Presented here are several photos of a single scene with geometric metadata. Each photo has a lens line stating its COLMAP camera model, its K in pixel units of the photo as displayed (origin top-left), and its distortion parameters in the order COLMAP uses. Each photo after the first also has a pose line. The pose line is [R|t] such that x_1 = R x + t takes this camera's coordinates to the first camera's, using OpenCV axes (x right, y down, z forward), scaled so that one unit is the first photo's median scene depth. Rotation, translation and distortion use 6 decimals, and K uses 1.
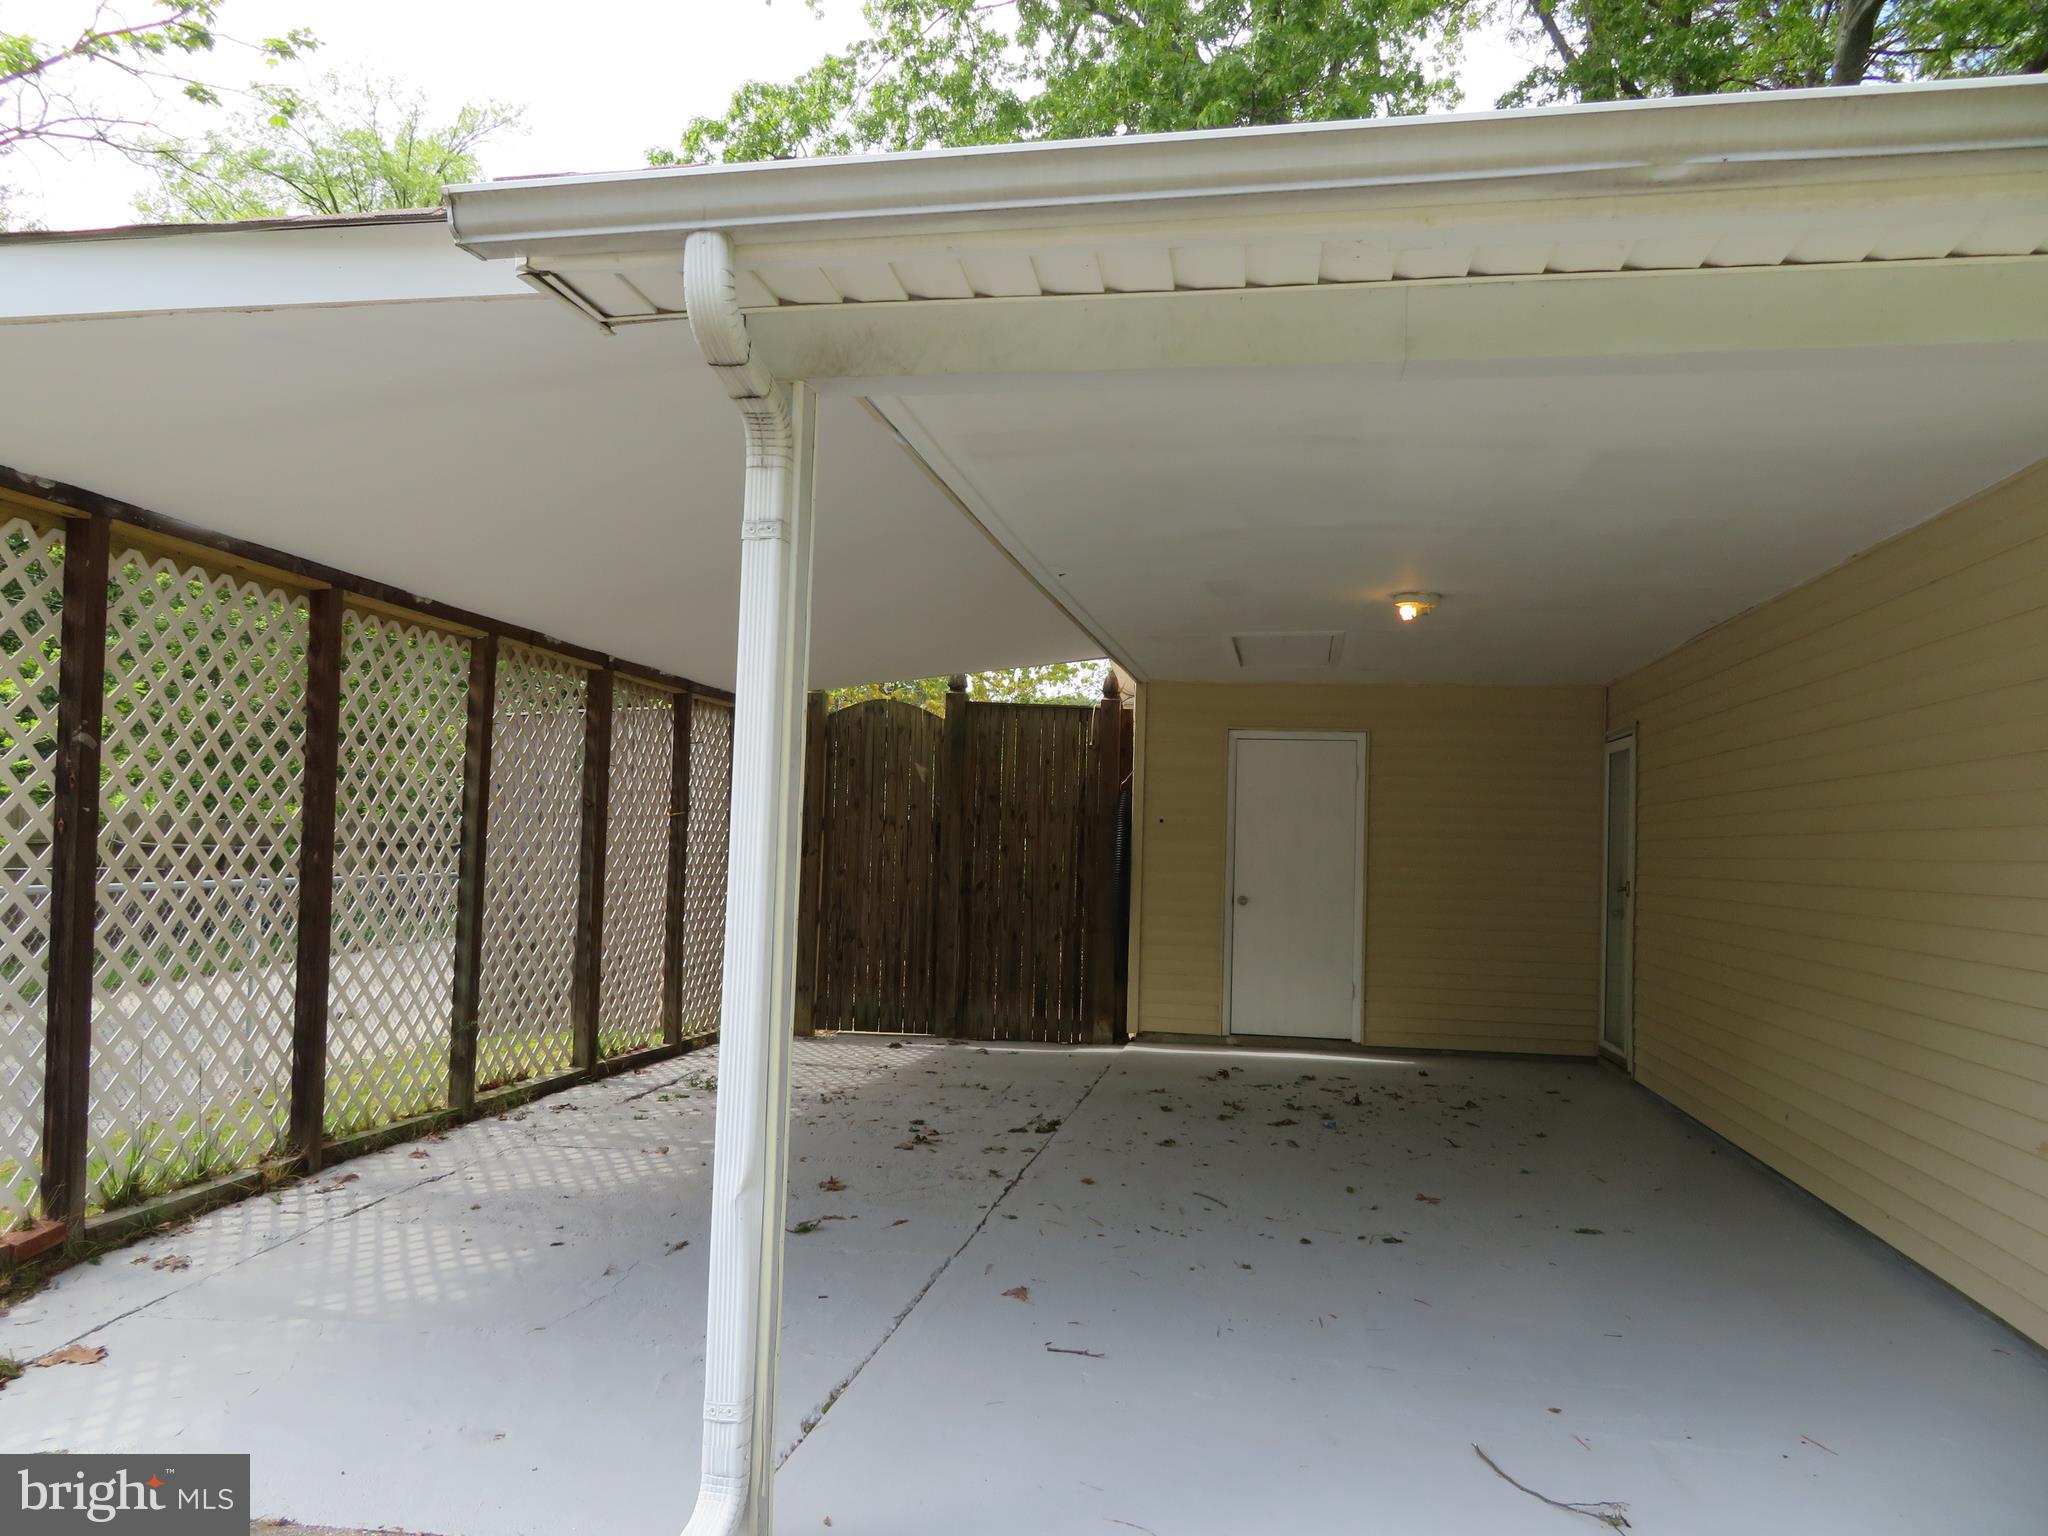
lens RADIAL K [[1439.2, 0, 1024.6], [0, 1439.2, 781.9], [0, 0, 1]] dist [0.031461, -0.000333]
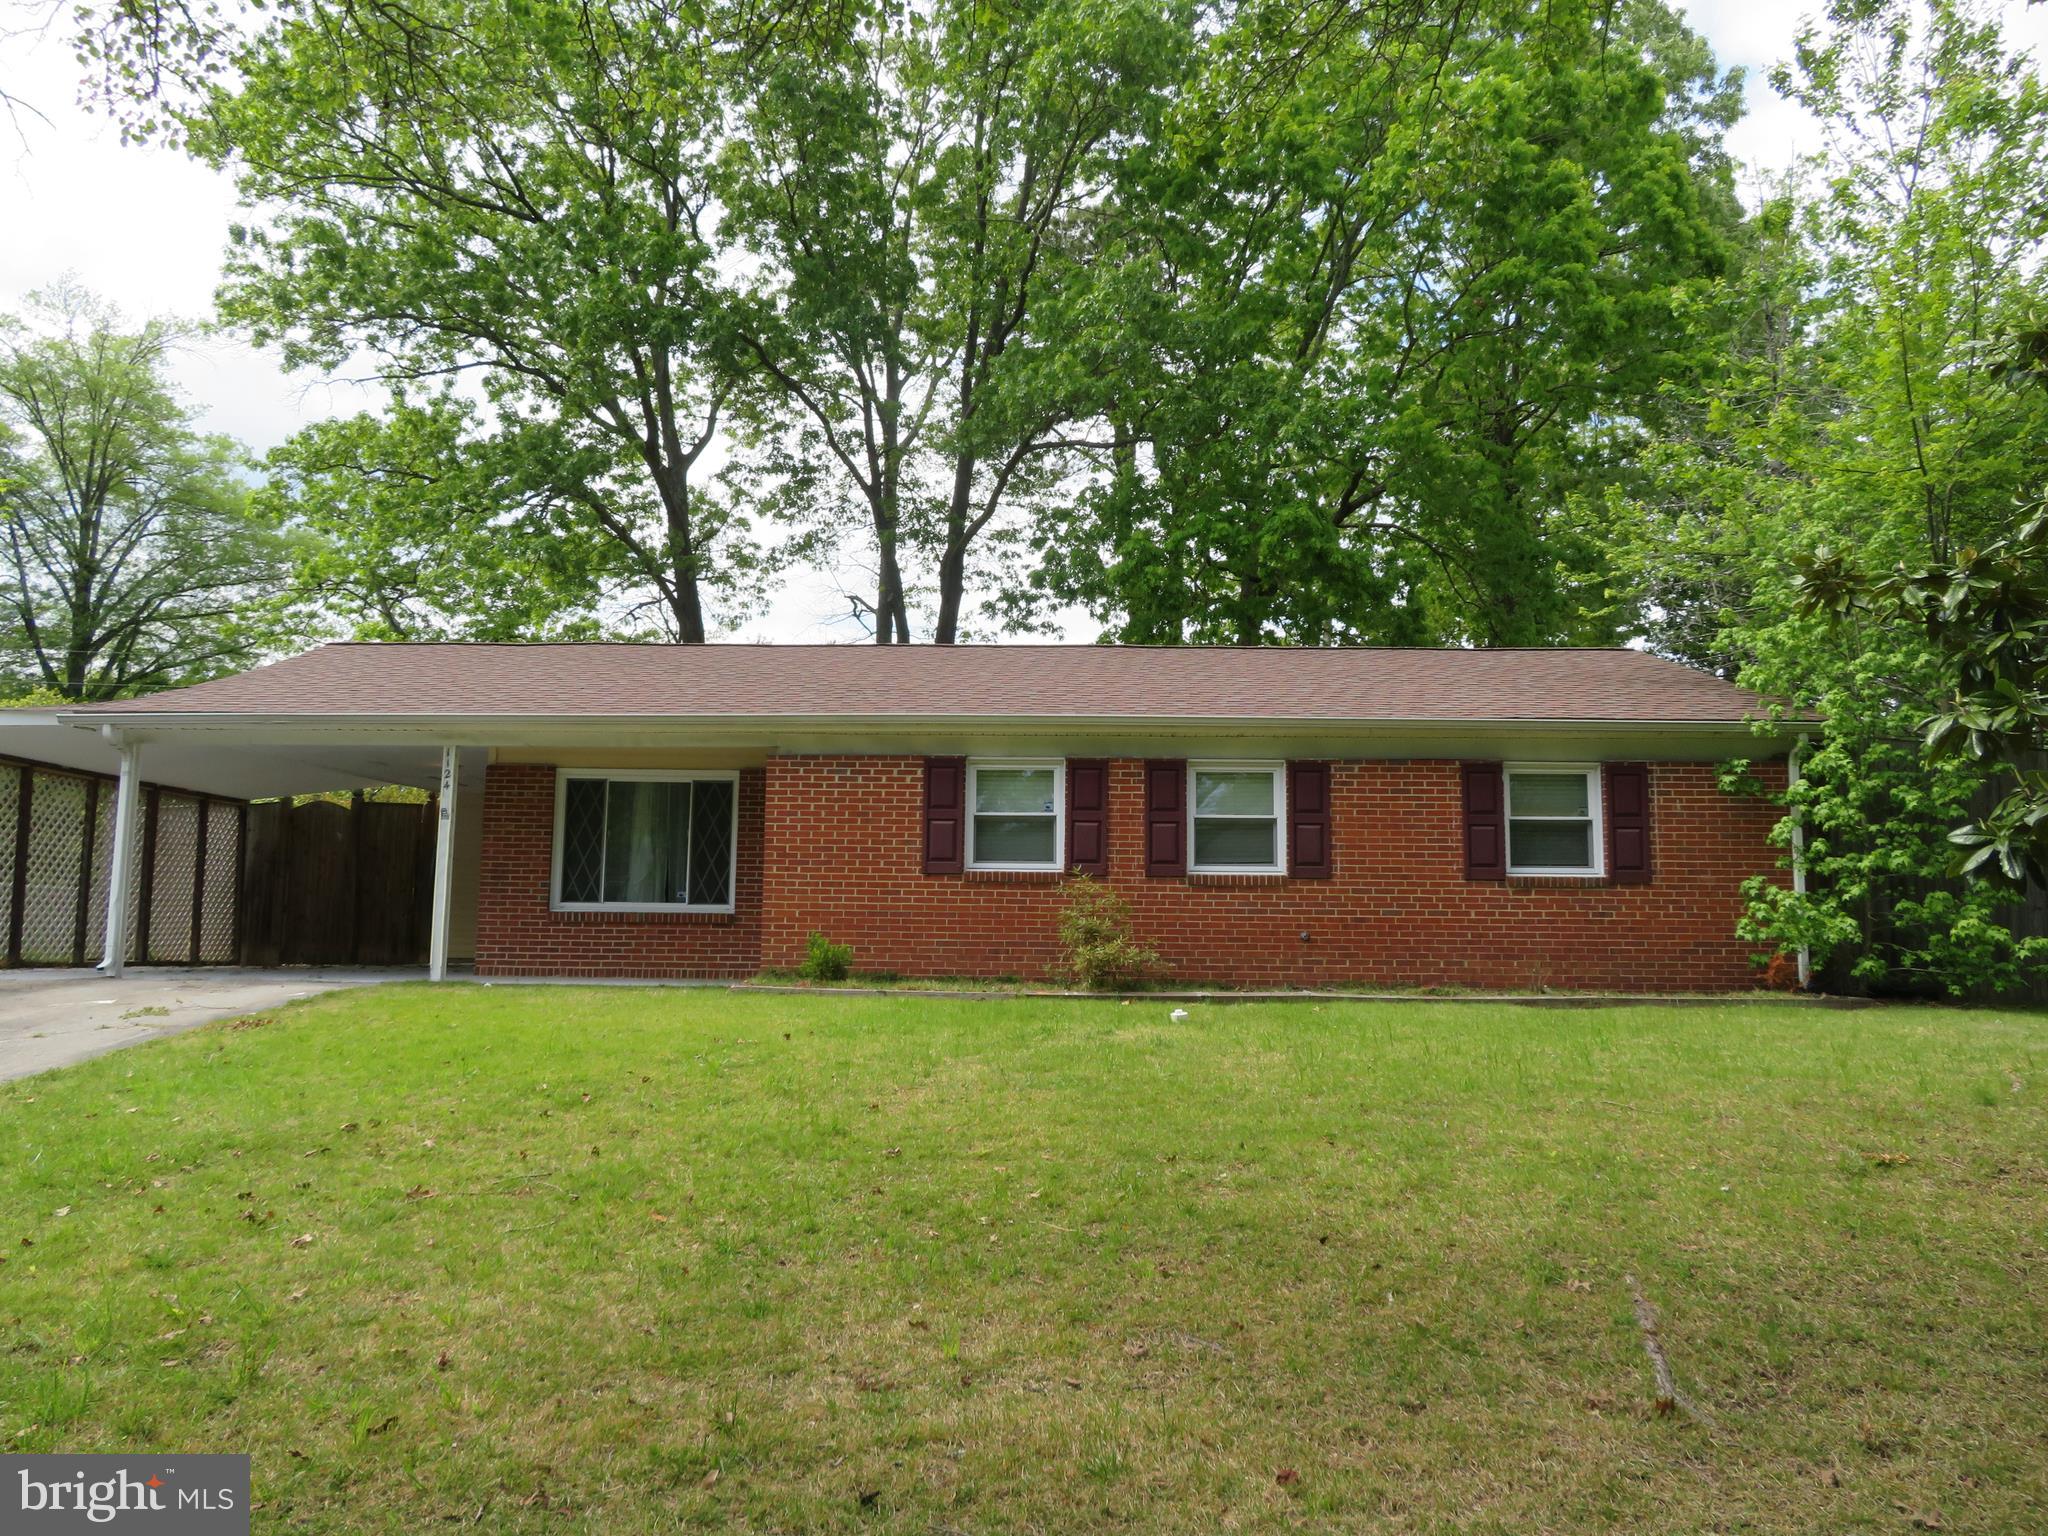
lens RADIAL K [[1439.2, 0, 1024.6], [0, 1439.2, 781.9], [0, 0, 1]] dist [0.031461, -0.000333]
pose [[0.987467, -0.002635, 0.157805, 0.171364], [0.011141, 0.998530, -0.053044, 0.011047], [-0.157433, 0.054137, 0.986045, -0.364301]]
